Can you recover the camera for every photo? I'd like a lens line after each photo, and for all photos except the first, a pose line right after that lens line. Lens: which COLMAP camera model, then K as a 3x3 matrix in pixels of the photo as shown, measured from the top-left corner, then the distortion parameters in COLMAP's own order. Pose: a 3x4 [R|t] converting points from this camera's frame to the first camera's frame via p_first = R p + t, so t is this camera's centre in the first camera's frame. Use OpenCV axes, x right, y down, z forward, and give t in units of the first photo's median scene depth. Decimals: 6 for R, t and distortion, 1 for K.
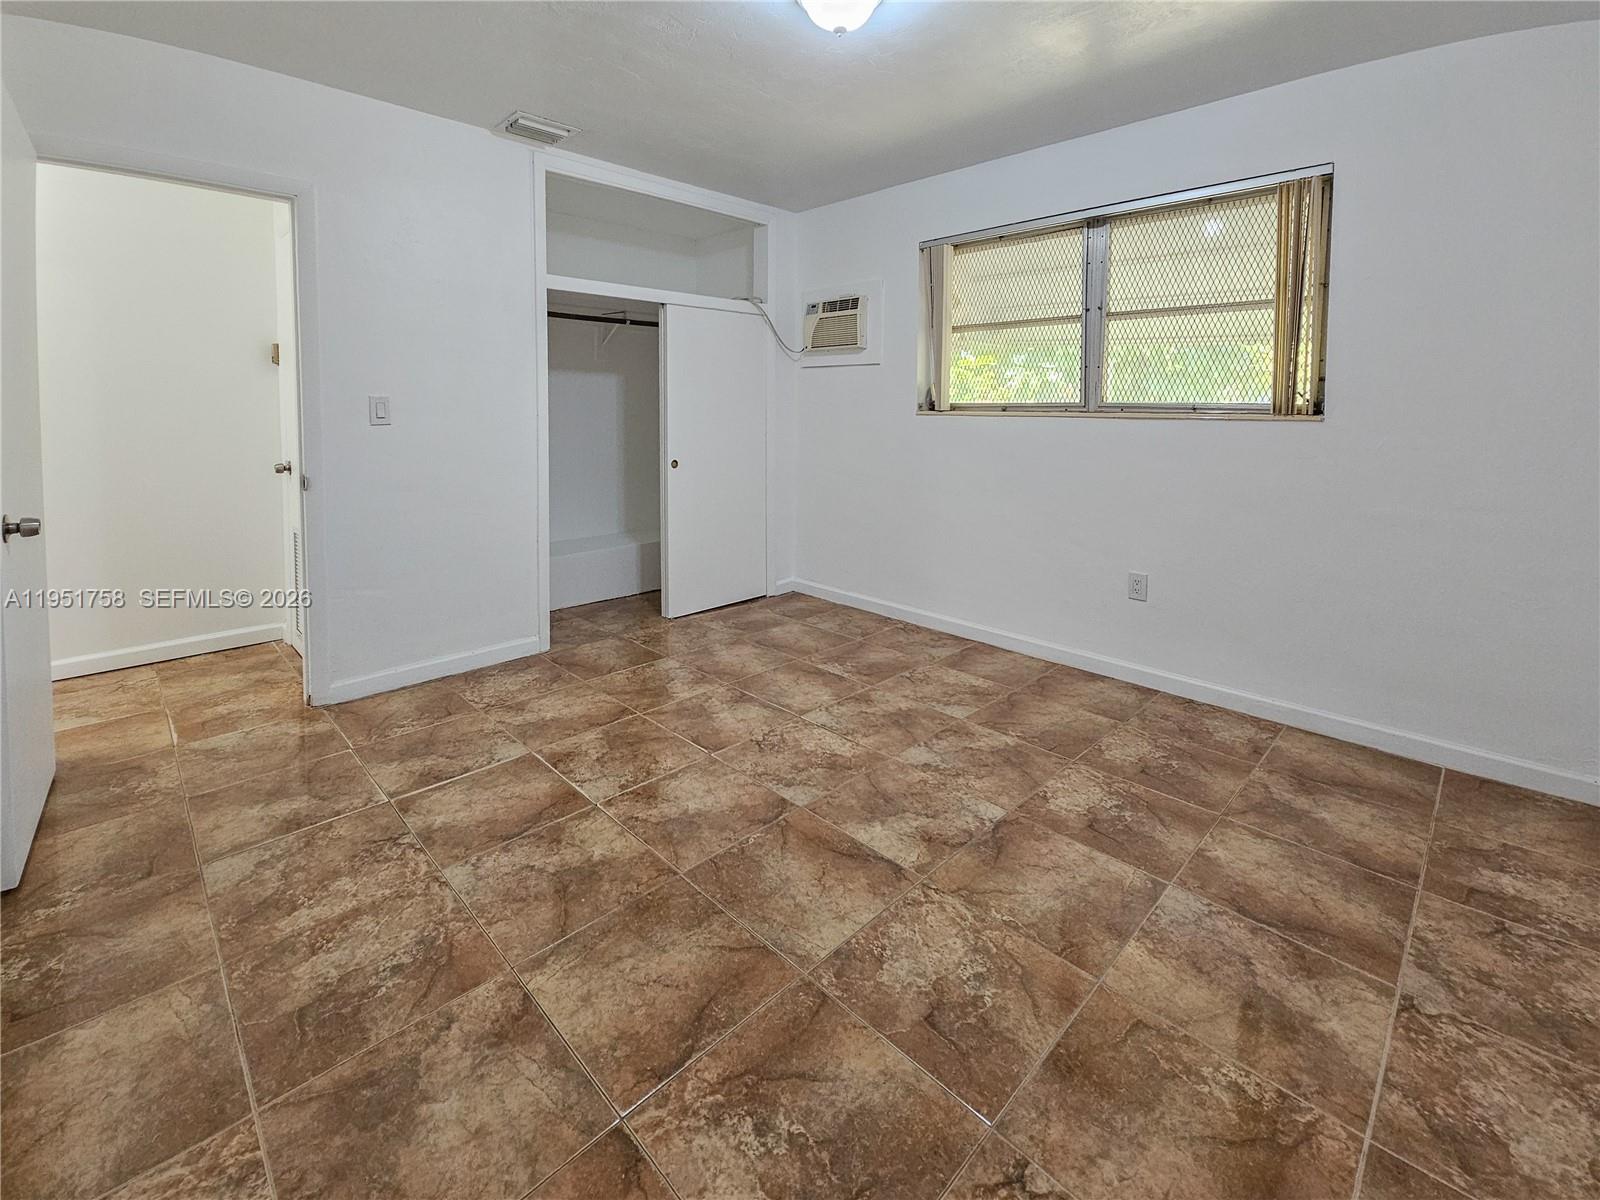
lens RADIAL K [[719.2, 0, 795.9], [0, 719.2, 440.2], [0, 0, 1]] dist [-0.002984, 0.000576]
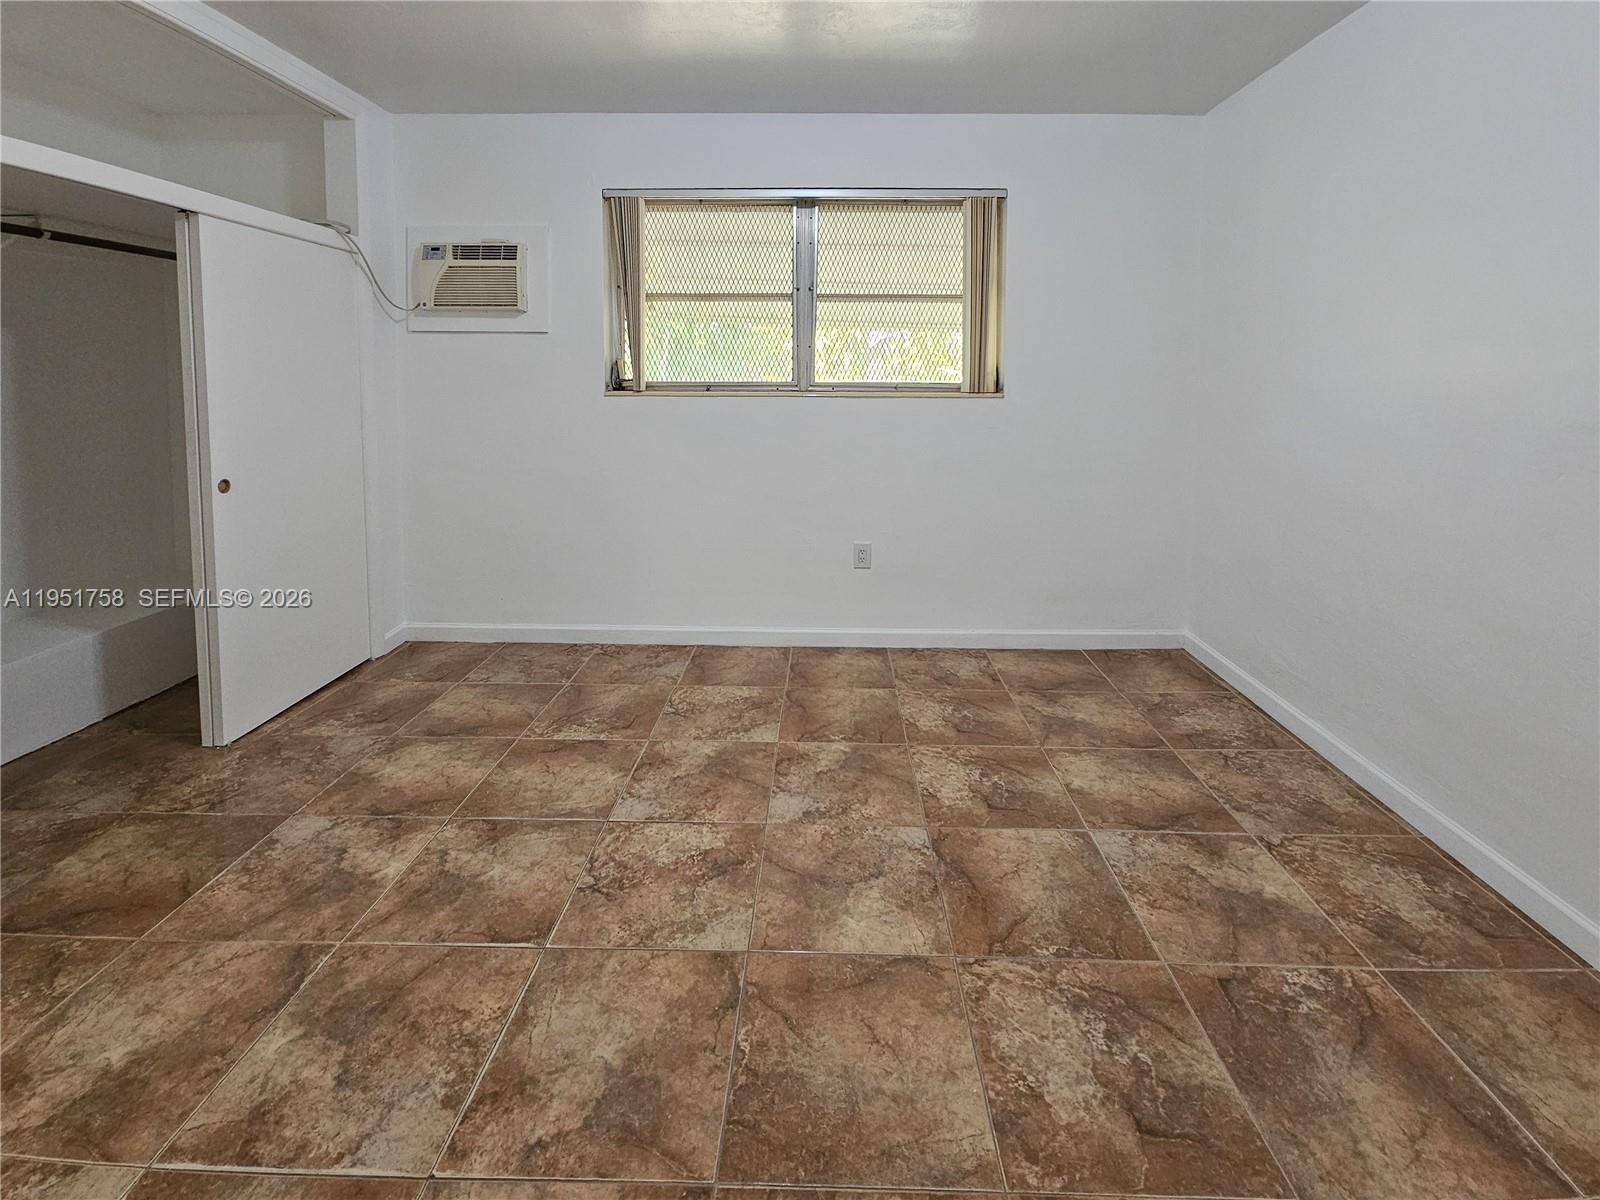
lens RADIAL K [[700.3, 0, 823.9], [0, 700.3, 415.1], [0, 0, 1]] dist [0.001705, -0.000205]
pose [[0.708978, -0.039301, 0.704135, -0.387697], [0.032529, 0.999206, 0.023017, -0.039621], [-0.704480, 0.006587, 0.709693, 0.413717]]
